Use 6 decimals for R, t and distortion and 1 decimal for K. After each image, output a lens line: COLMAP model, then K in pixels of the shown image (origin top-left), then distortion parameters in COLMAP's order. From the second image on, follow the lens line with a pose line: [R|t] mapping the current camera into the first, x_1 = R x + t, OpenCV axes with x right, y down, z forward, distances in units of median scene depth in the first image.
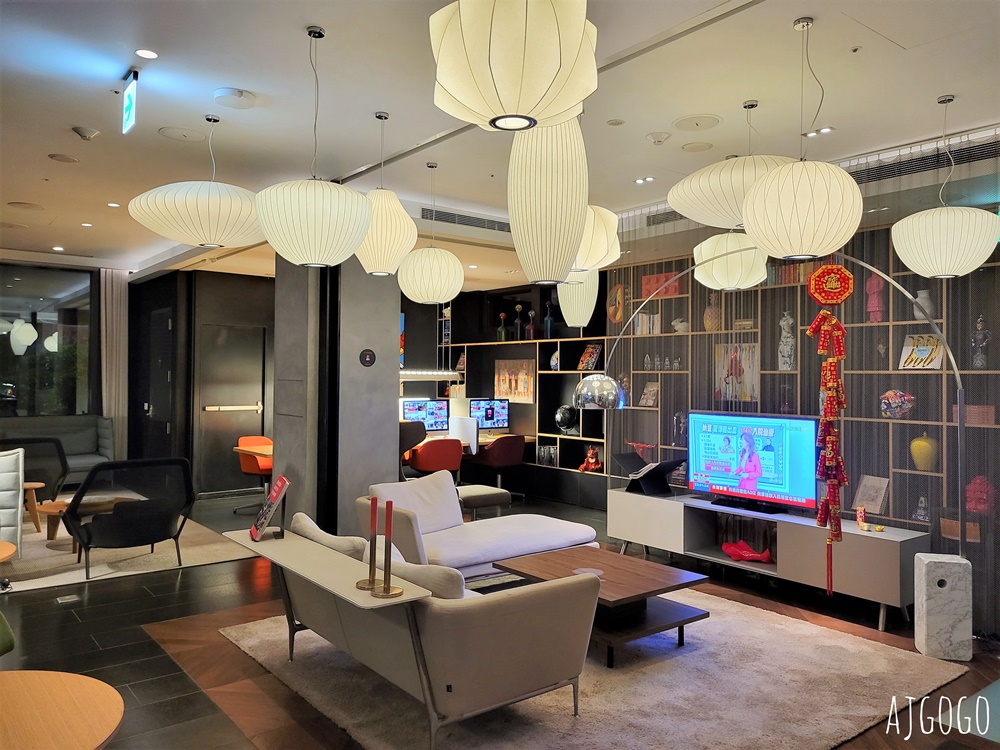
lens RADIAL K [[750.8, 0, 500.0], [0, 750.8, 375.0], [0, 0, 1]] dist [0.050305, 0.000806]
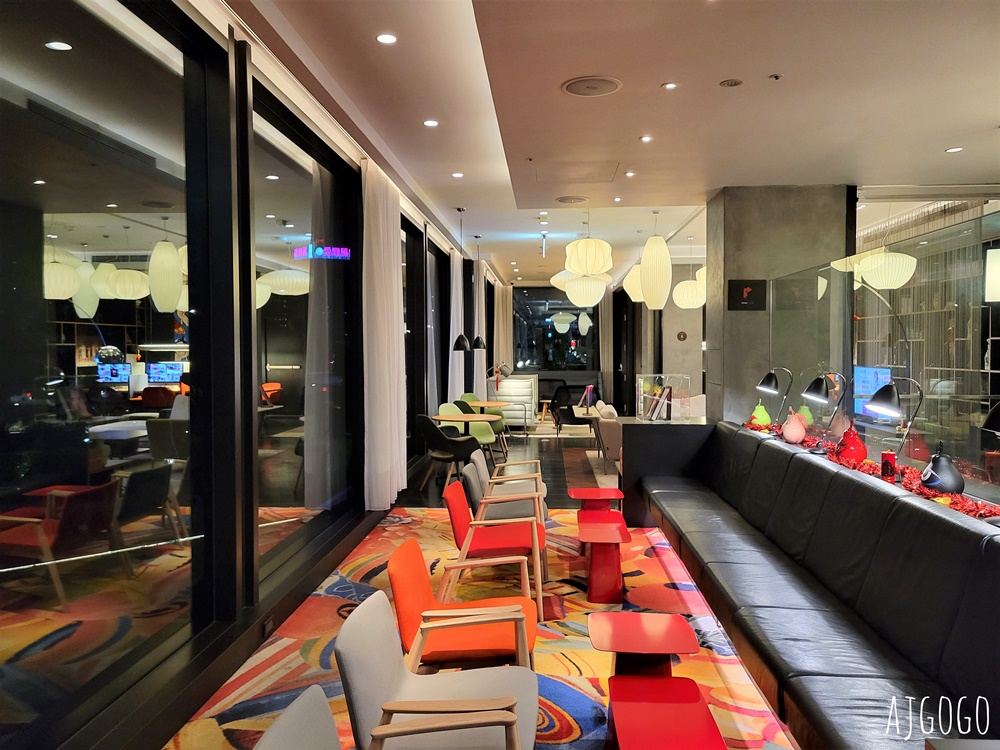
lens RADIAL K [[750.8, 0, 500.0], [0, 750.8, 375.0], [0, 0, 1]] dist [0.050305, 0.000806]
pose [[0.747231, 0.013398, -0.664430, 0.486106], [0.011074, 0.999407, 0.032607, 0.005053], [0.664473, -0.031723, 0.746639, -0.469632]]
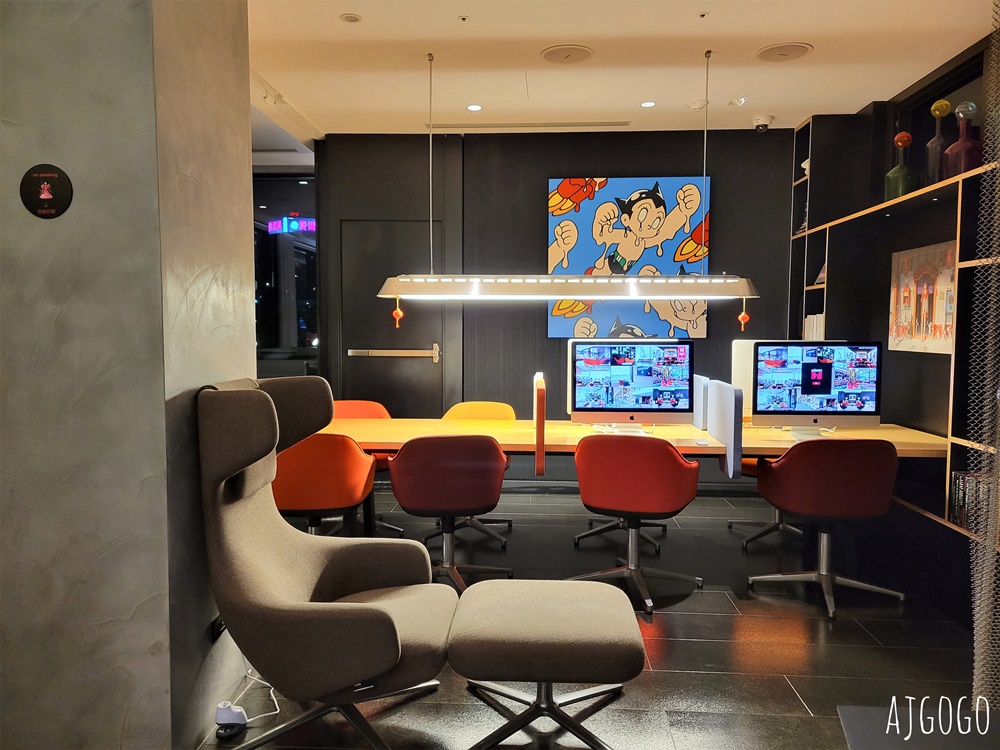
lens RADIAL K [[750.8, 0, 500.0], [0, 750.8, 375.0], [0, 0, 1]] dist [0.050305, 0.000806]
pose [[0.748630, 0.035005, -0.662063, 0.129202], [0.004946, 0.998283, 0.058374, 0.025366], [0.662969, -0.046975, 0.747172, 0.580098]]
